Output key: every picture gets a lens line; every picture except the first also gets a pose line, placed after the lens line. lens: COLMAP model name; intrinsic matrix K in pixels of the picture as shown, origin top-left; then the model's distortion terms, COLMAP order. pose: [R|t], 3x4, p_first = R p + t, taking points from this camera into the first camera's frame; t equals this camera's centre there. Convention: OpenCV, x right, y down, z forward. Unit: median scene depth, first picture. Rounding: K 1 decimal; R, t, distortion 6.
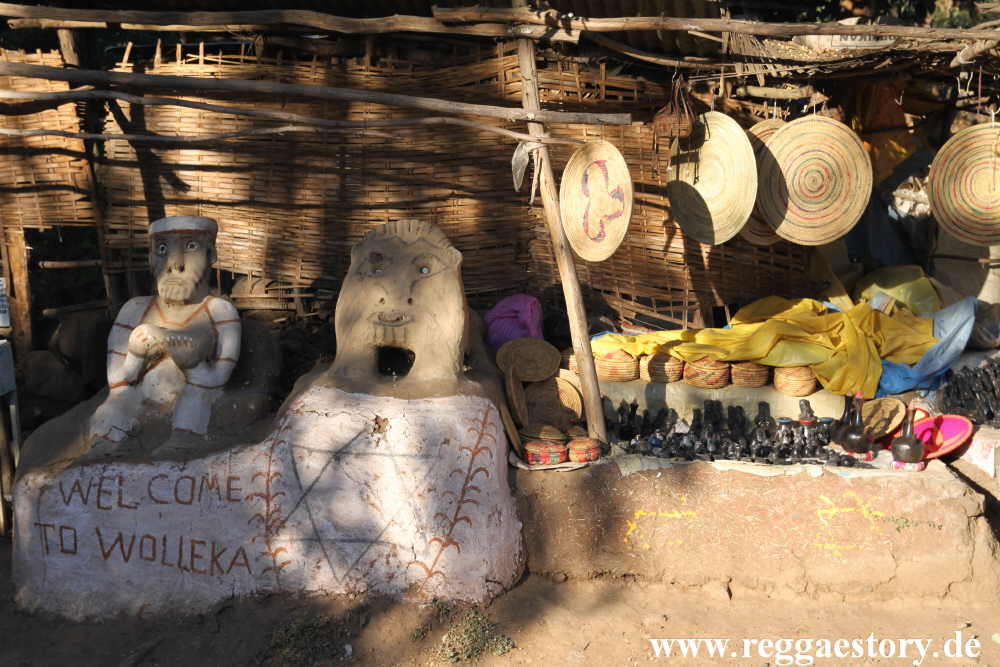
lens RADIAL K [[2189.4, 0, 502.2], [0, 2189.4, 335.0], [0, 0, 1]] dist [0.145613, 0.000000]
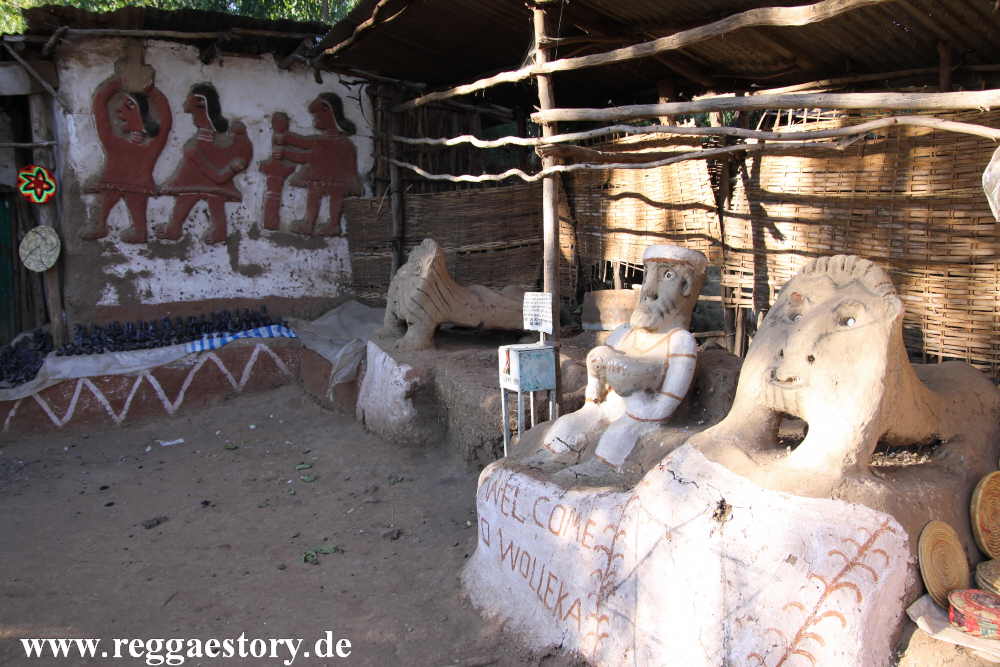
lens RADIAL K [[827.6, 0, 499.9], [0, 827.6, 334.6], [0, 0, 1]] dist [-0.070592, -0.000352]
pose [[0.601796, 0.117342, -0.789983, 0.115777], [-0.131255, 0.990229, 0.047098, -0.023023], [0.787790, 0.075346, 0.611318, 0.744785]]
